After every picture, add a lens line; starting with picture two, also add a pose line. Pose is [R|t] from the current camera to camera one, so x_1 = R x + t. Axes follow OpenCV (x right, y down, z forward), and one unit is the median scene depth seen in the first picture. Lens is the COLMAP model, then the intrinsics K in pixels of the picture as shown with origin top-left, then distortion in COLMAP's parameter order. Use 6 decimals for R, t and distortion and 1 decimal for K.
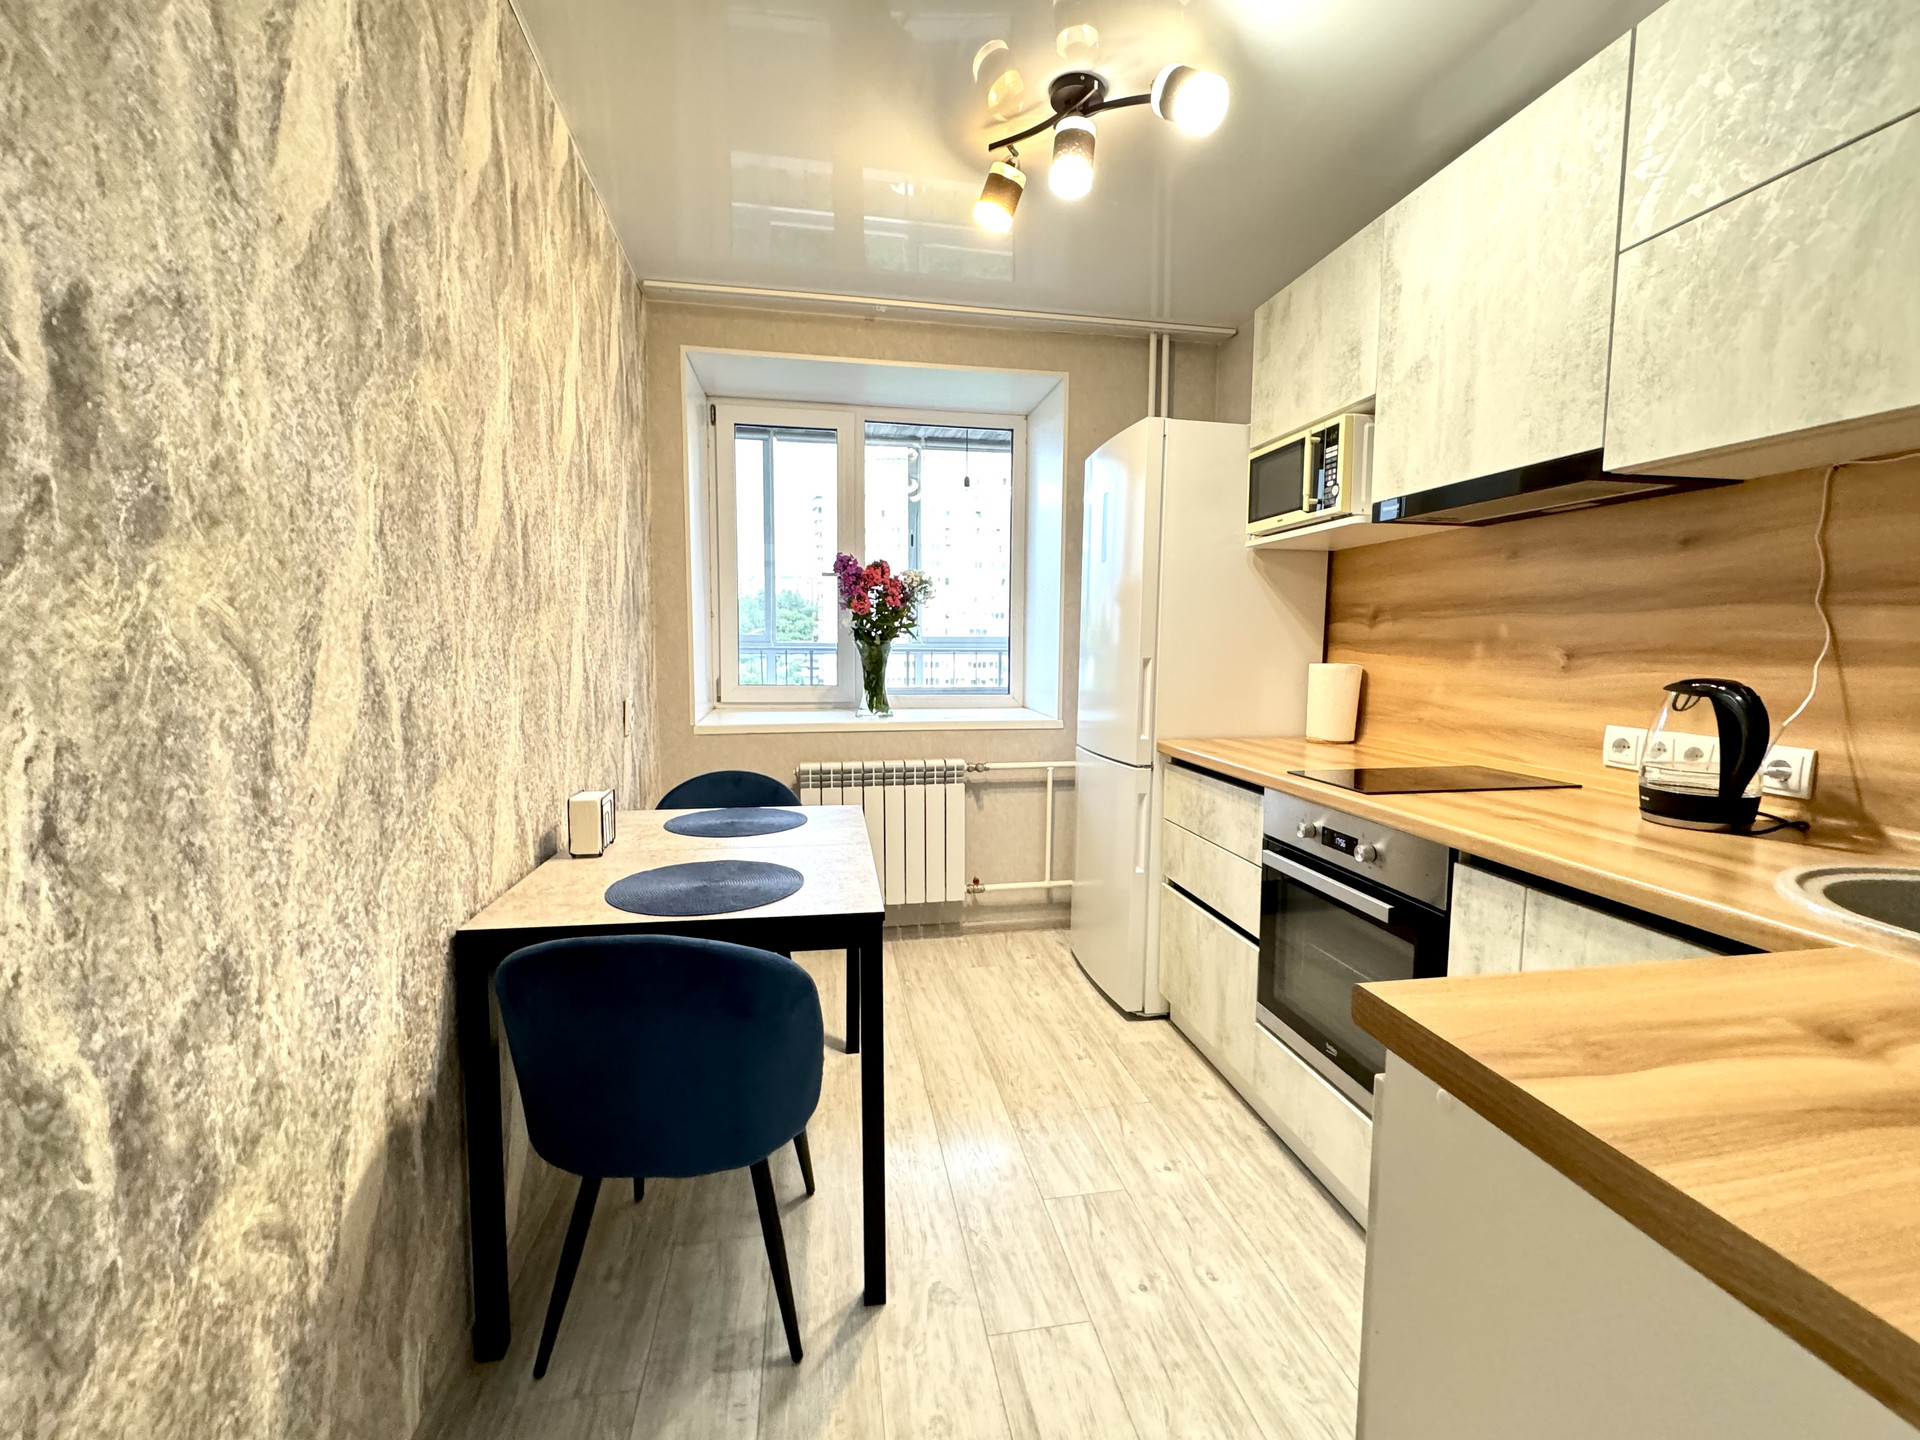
lens RADIAL K [[819.6, 0, 960.0], [0, 819.6, 720.0], [0, 0, 1]] dist [-0.001149, -0.000032]
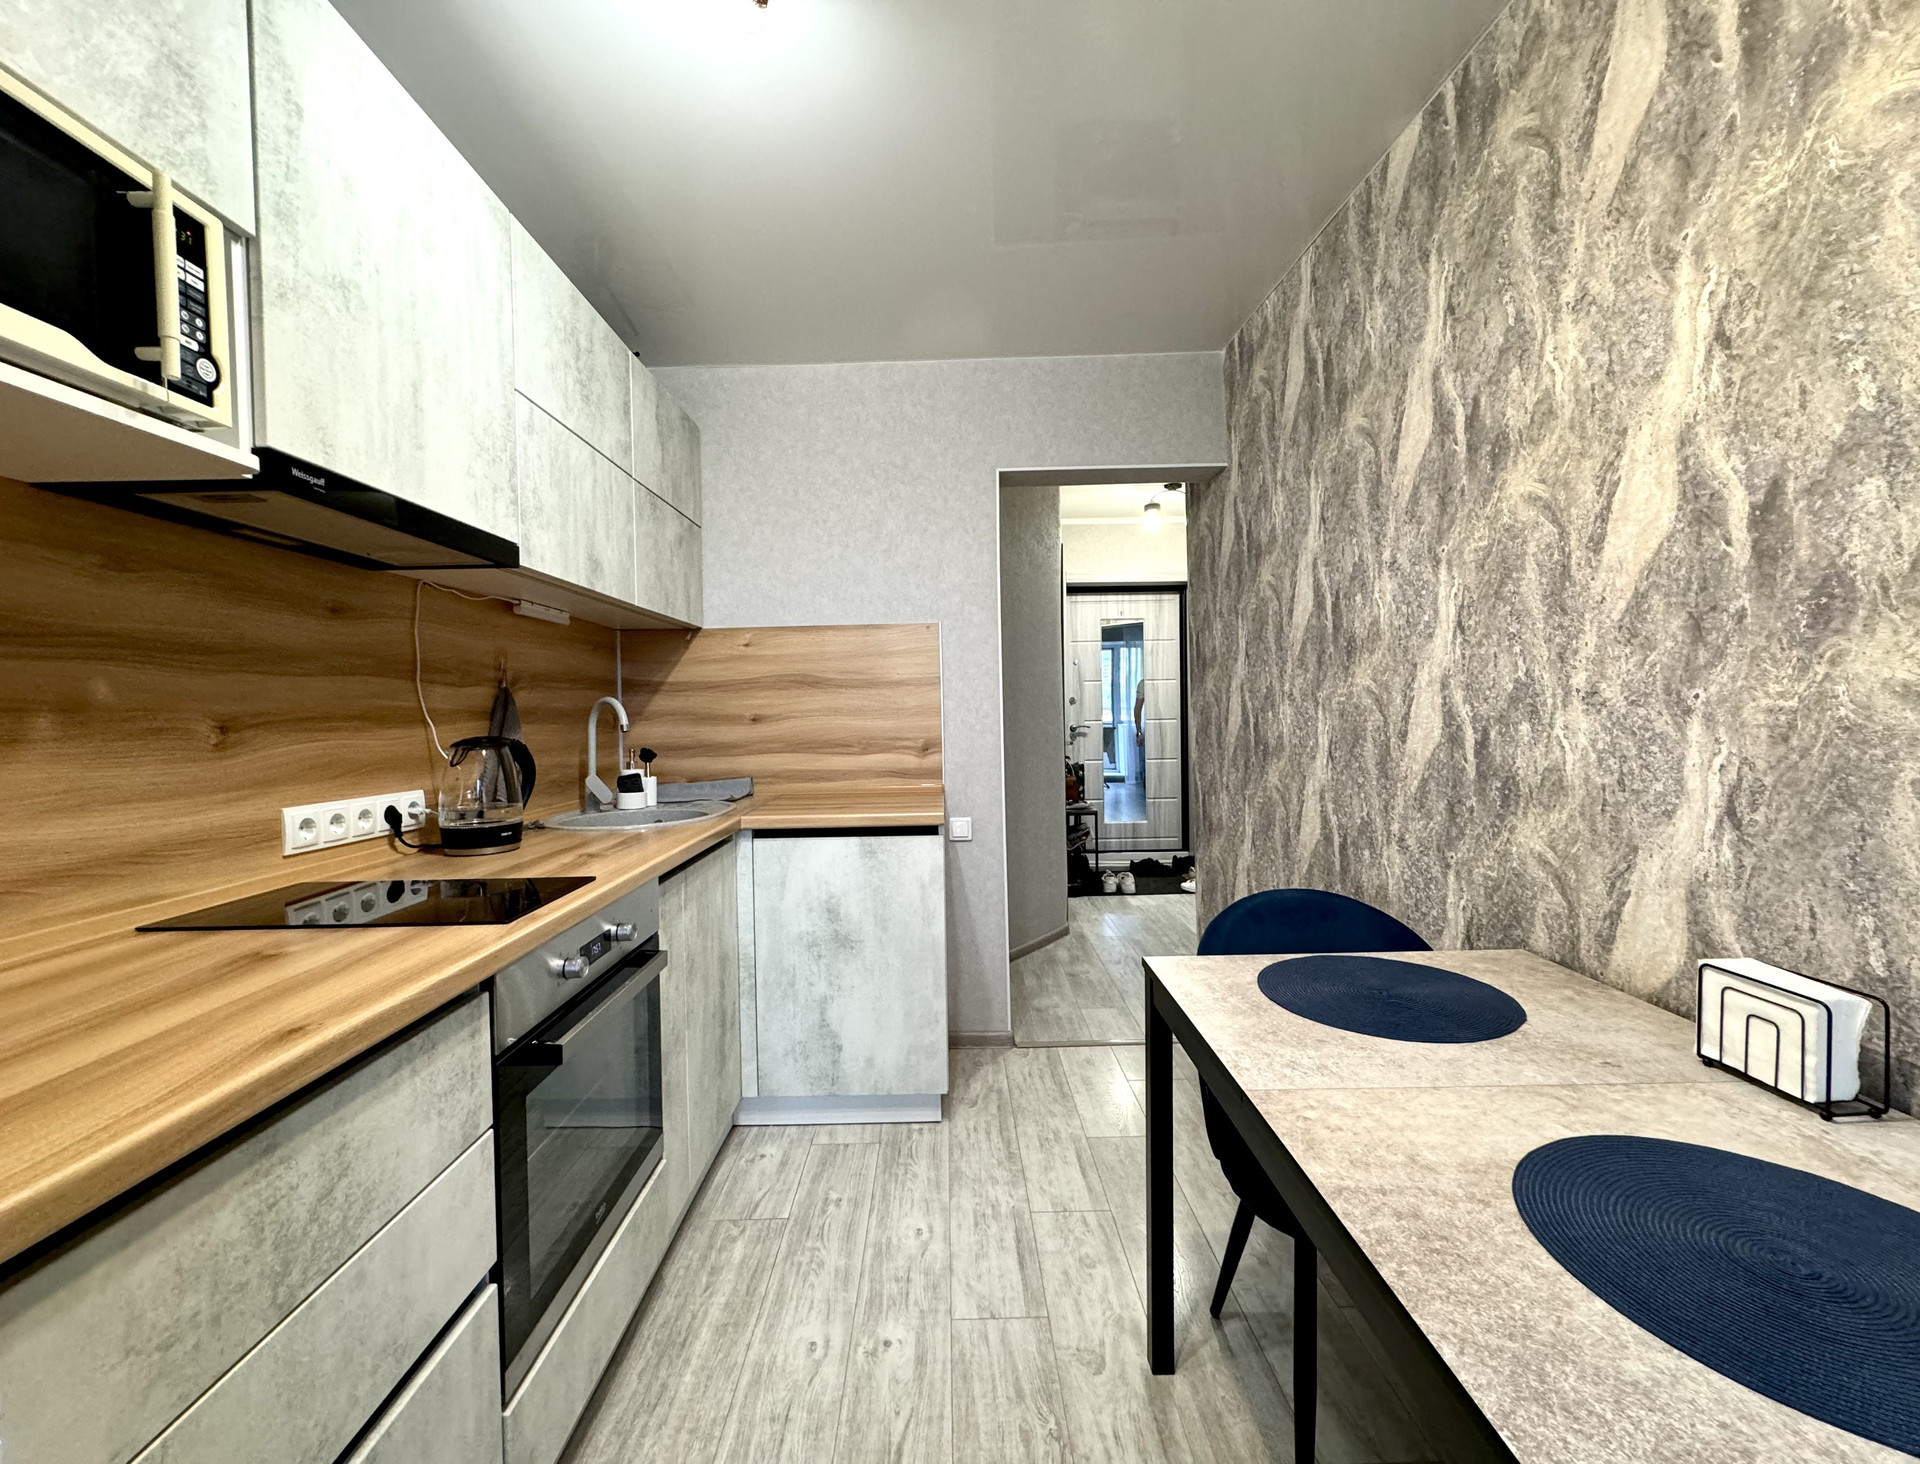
lens RADIAL K [[776.3, 0, 948.0], [0, 776.3, 727.6], [0, 0, 1]] dist [-0.002161, 0.000136]
pose [[-0.985904, 0.008993, 0.167073, -0.011709], [0.029165, 0.992504, 0.118684, -0.132867], [-0.164753, 0.121884, -0.978775, 1.464031]]
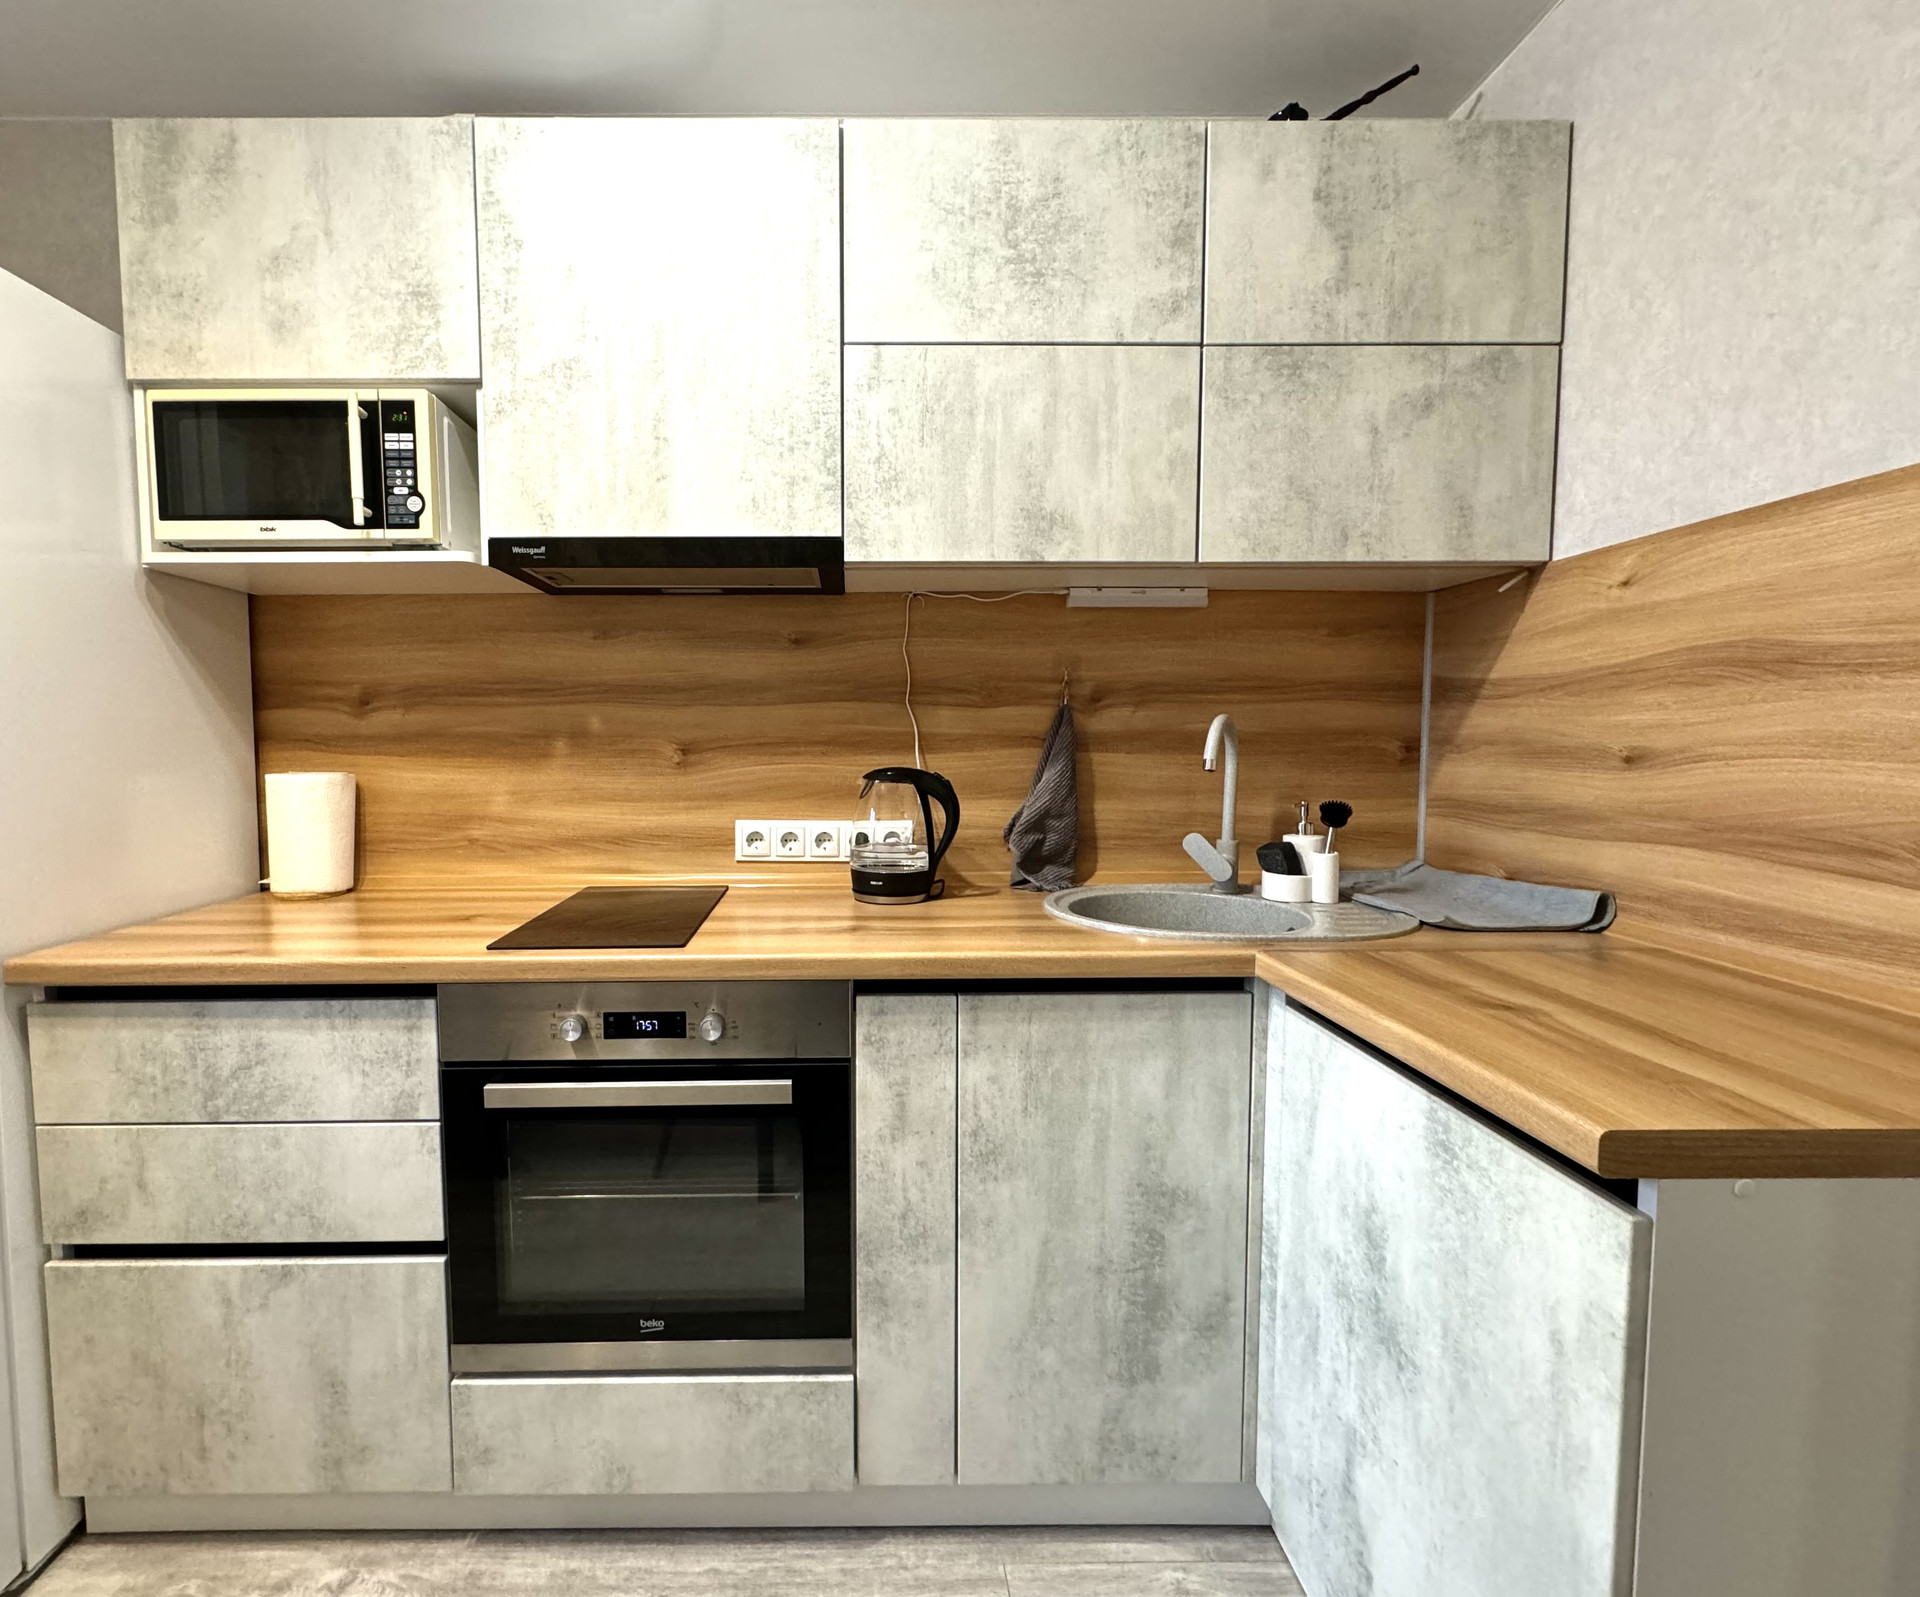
lens RADIAL K [[882.4, 0, 858.5], [0, 882.4, 793.7], [0, 0, 1]] dist [-0.000199, -0.000820]
pose [[0.163925, -0.067655, 0.984150, -0.196759], [0.100537, 0.993597, 0.051558, -0.057407], [-0.981336, 0.090492, 0.169677, 0.596915]]
